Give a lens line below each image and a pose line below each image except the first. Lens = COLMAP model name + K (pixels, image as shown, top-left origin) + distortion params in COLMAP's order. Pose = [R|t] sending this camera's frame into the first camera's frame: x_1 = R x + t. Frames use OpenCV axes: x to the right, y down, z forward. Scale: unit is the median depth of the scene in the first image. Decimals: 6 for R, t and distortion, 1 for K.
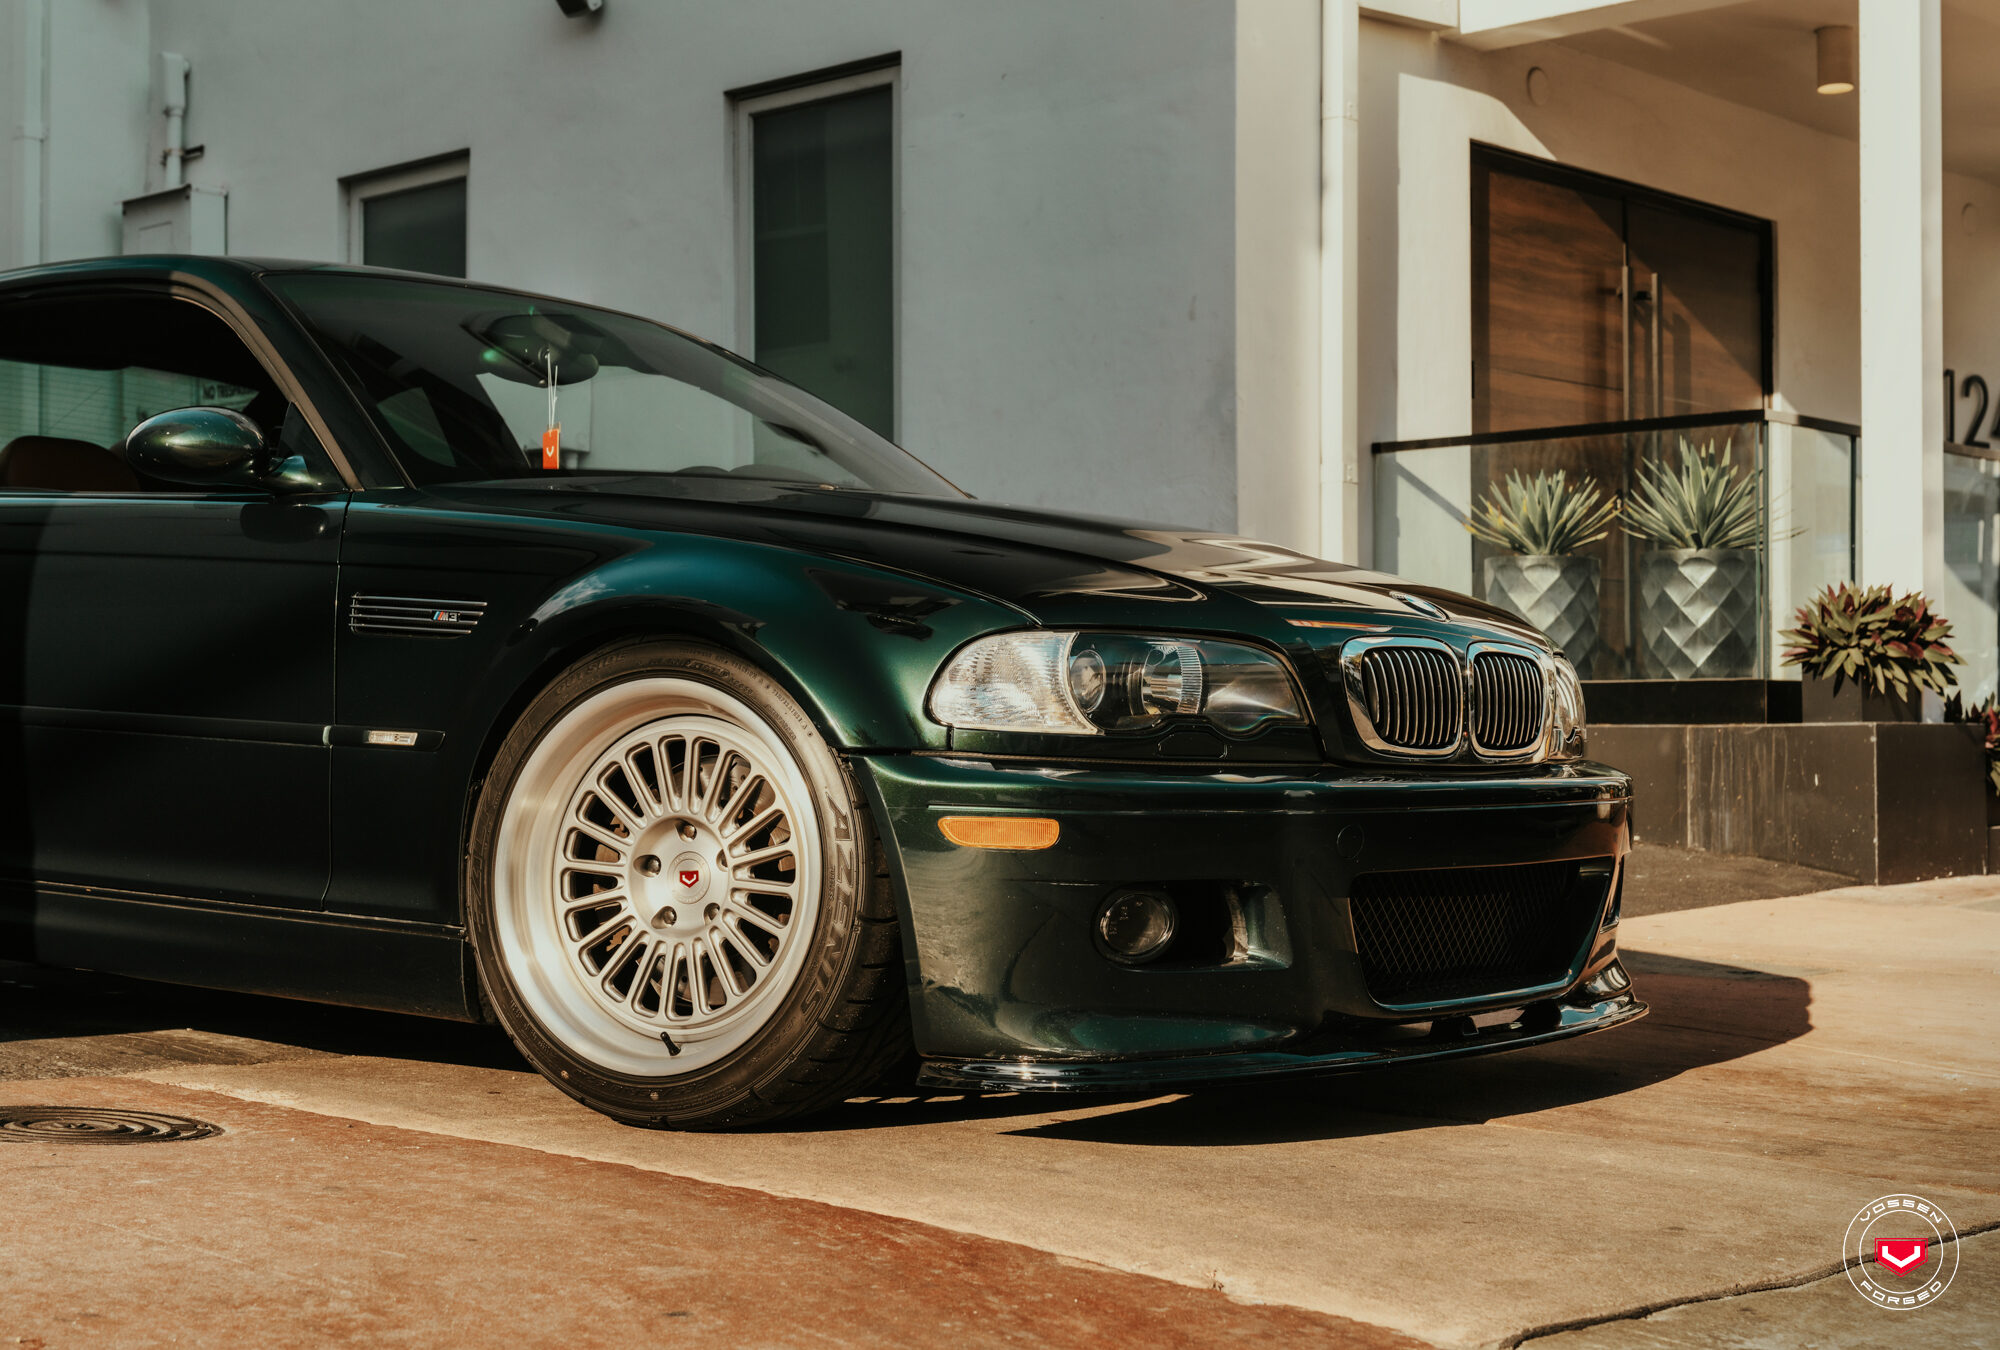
lens RADIAL K [[2937.9, 0, 1000.0], [0, 2937.9, 675.0], [0, 0, 1]] dist [-0.005323, -0.002596]
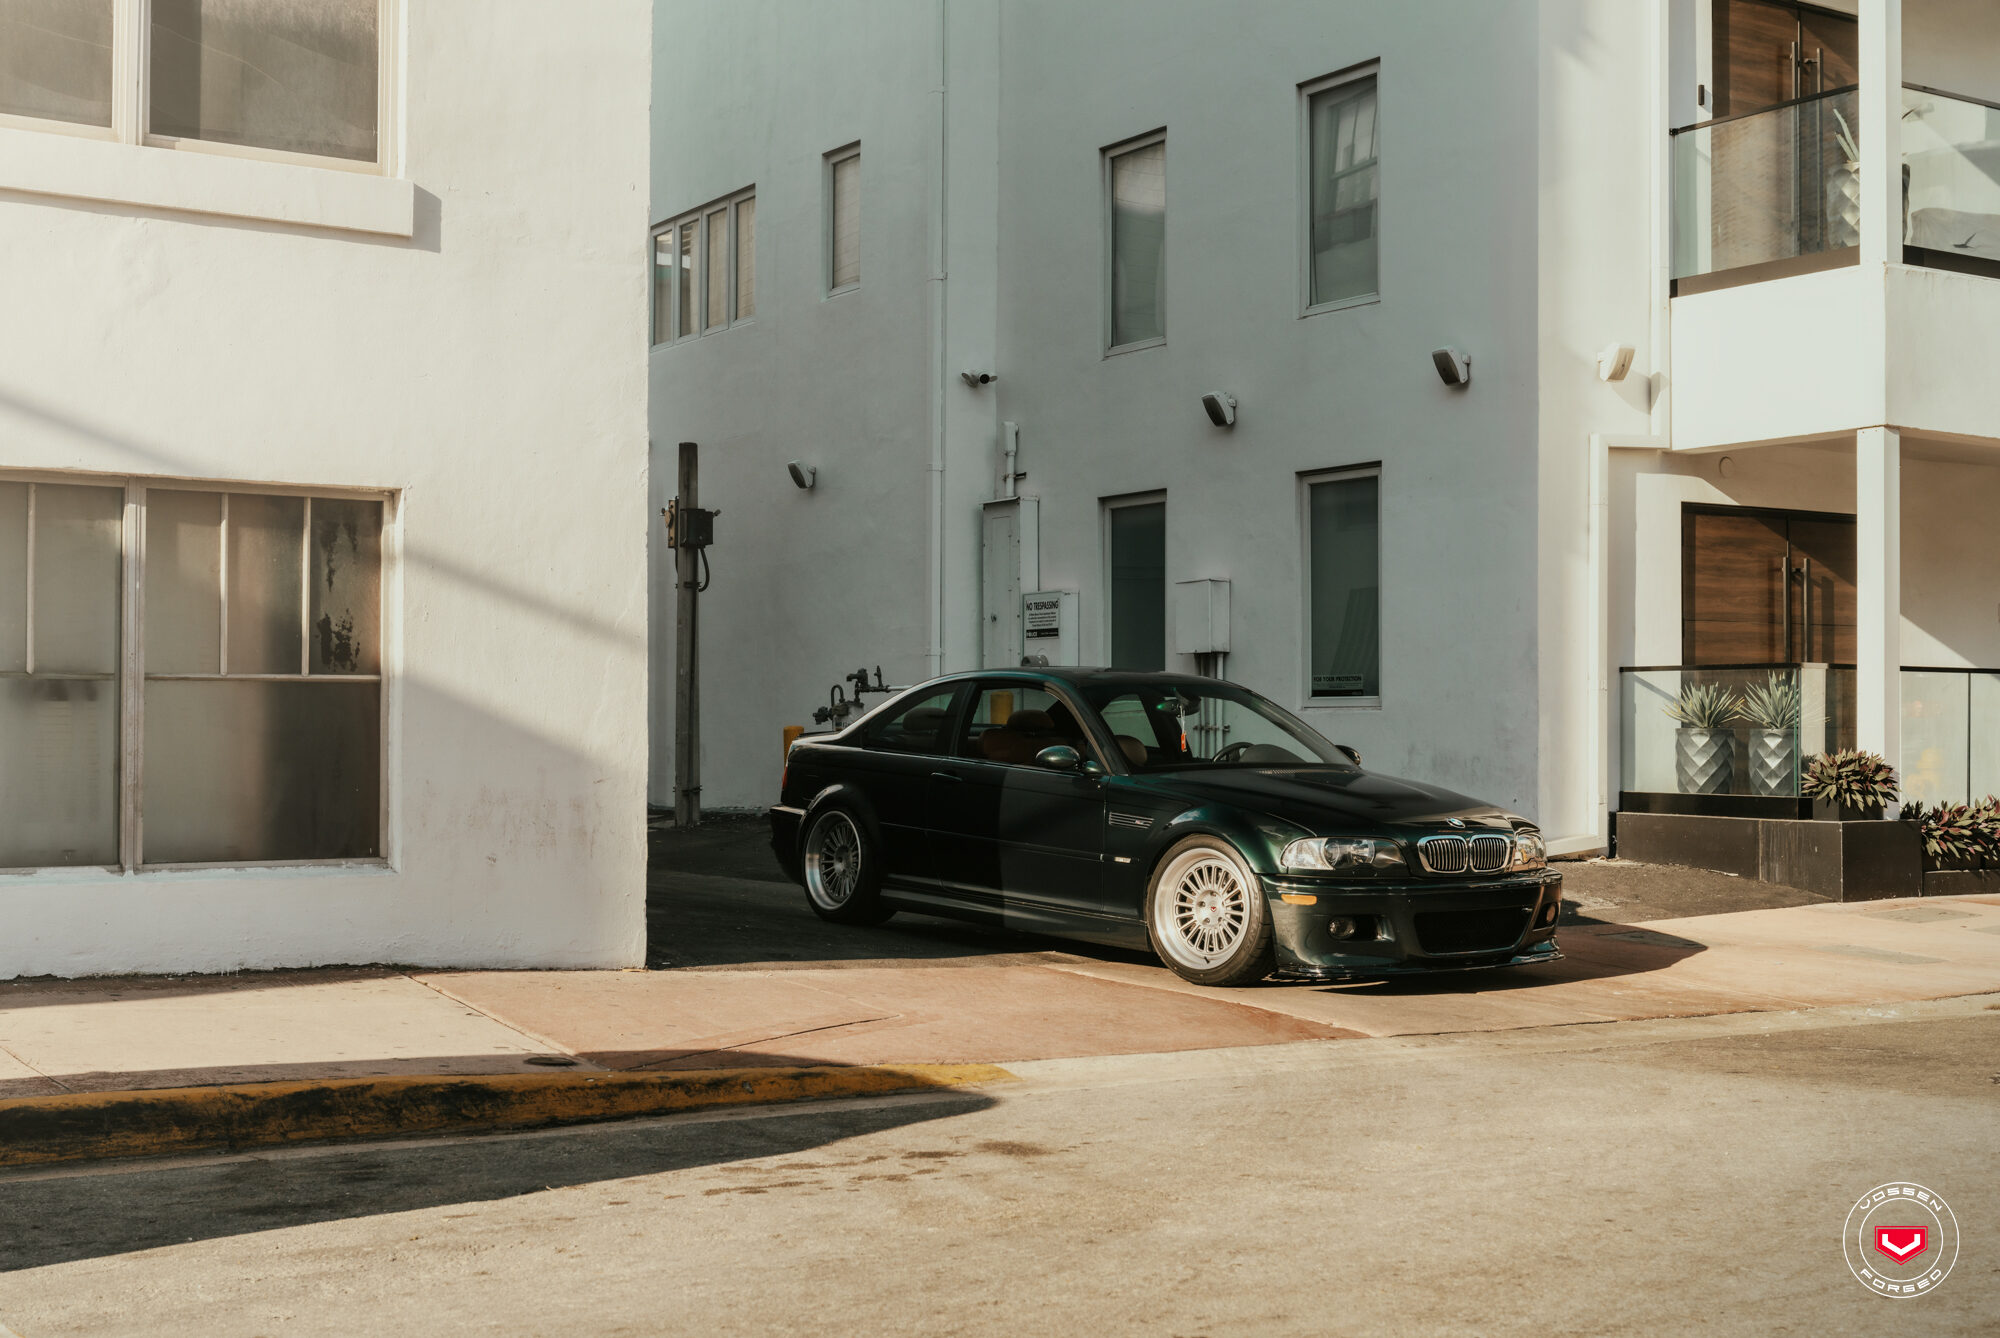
lens RADIAL K [[2448.7, 0, 1000.0], [0, 2448.7, 669.0], [0, 0, 1]] dist [-0.074674, -0.015434]
pose [[0.967047, -0.001106, -0.254595, 0.345987], [0.001074, 0.999999, -0.000265, -0.191124], [0.254595, -0.000017, 0.967048, -1.633388]]
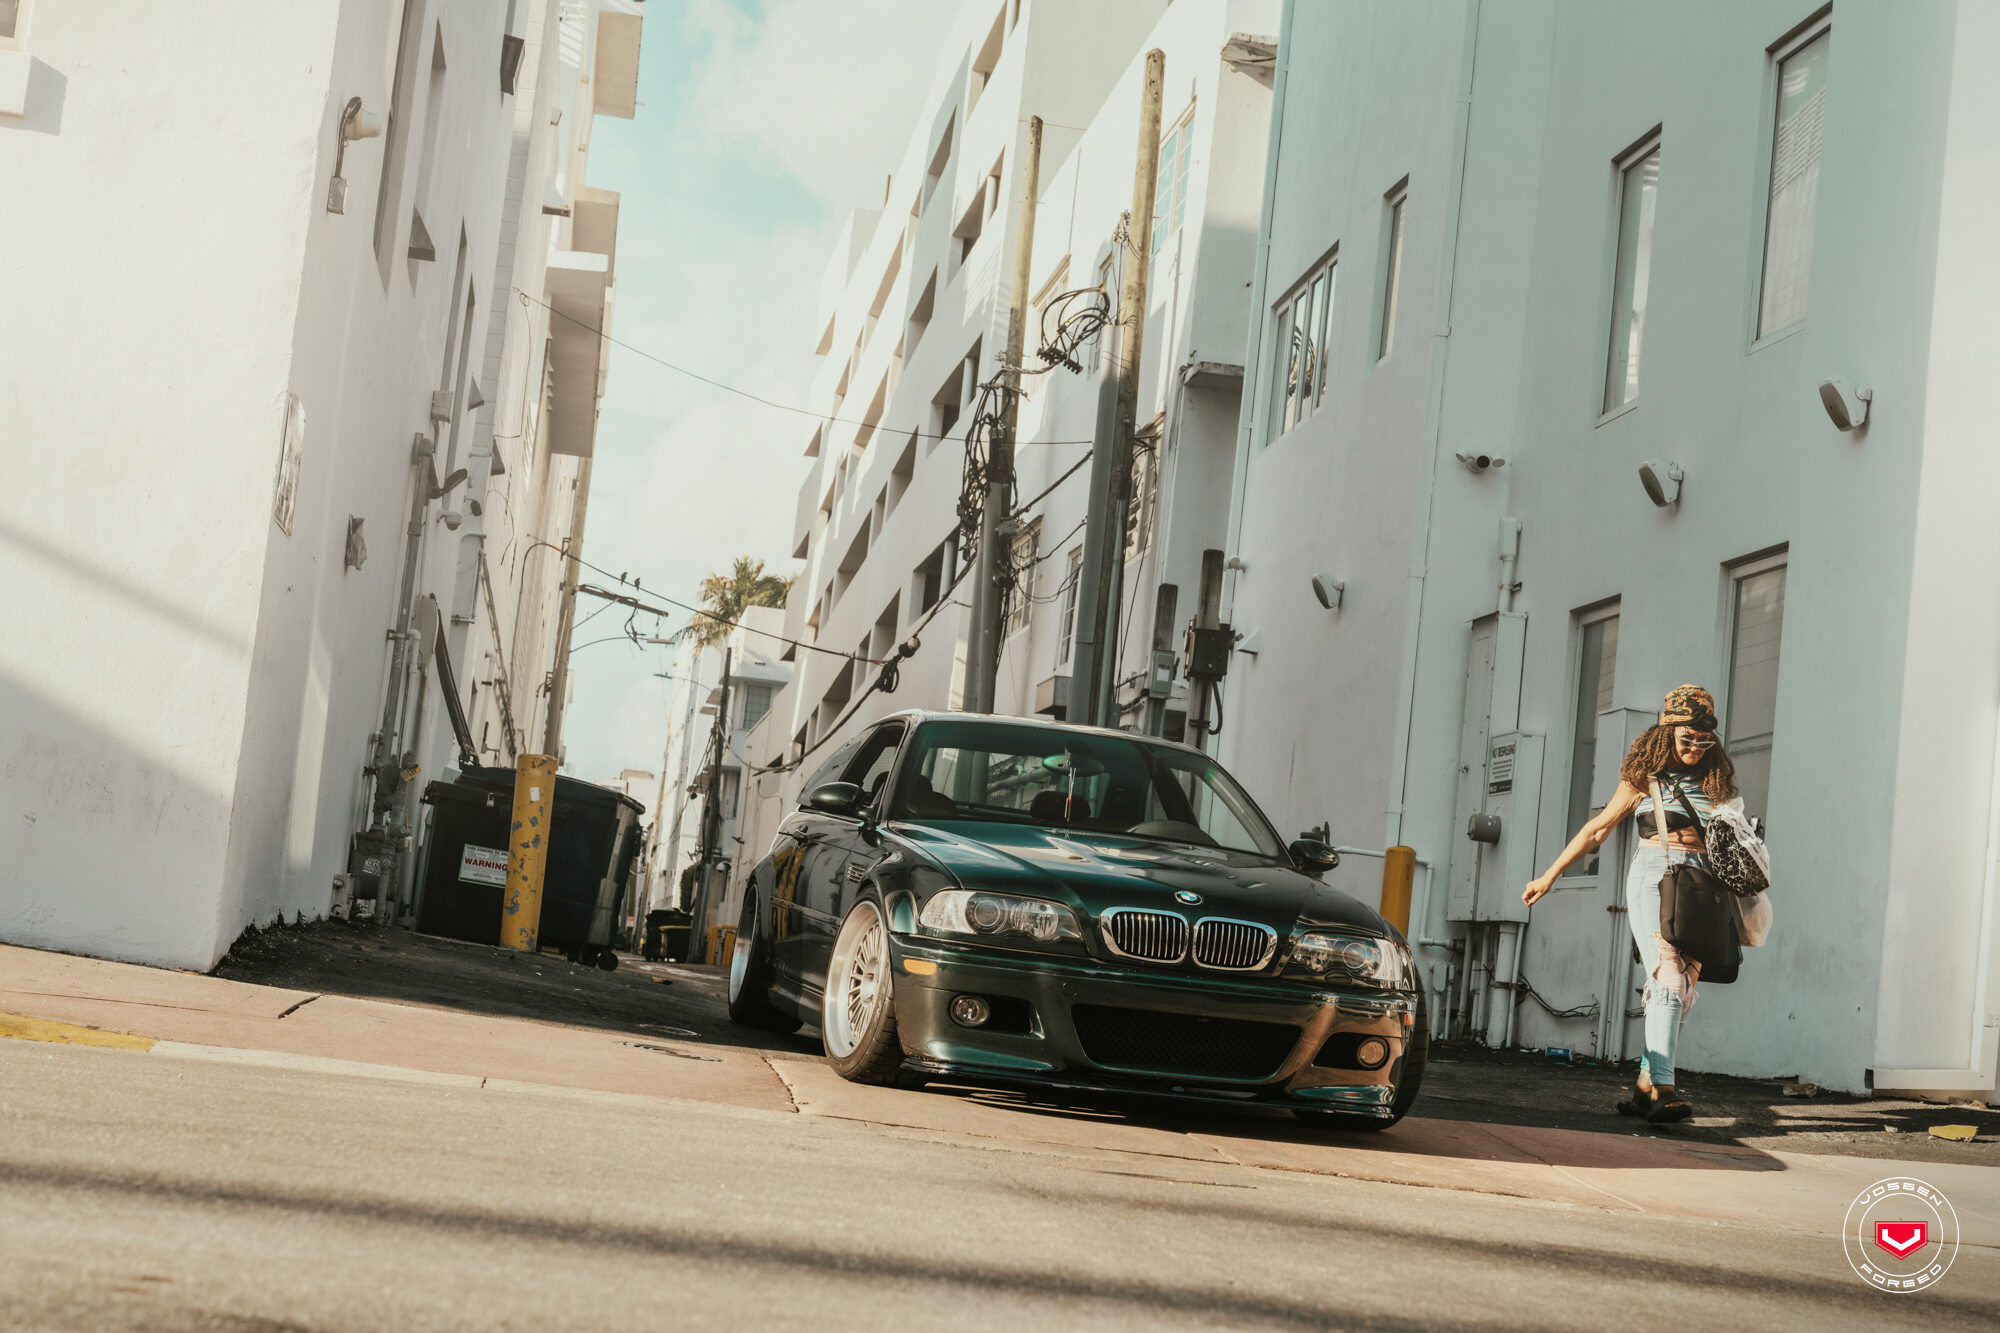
lens RADIAL K [[3029.4, 0, 1000.0], [0, 3029.4, 666.5], [0, 0, 1]] dist [0.017538, 0.037052]
pose [[0.771235, 0.021207, -0.636197, 1.560143], [-0.093400, 0.992398, -0.080143, -0.000334], [0.629661, 0.121230, 0.767353, -0.913068]]
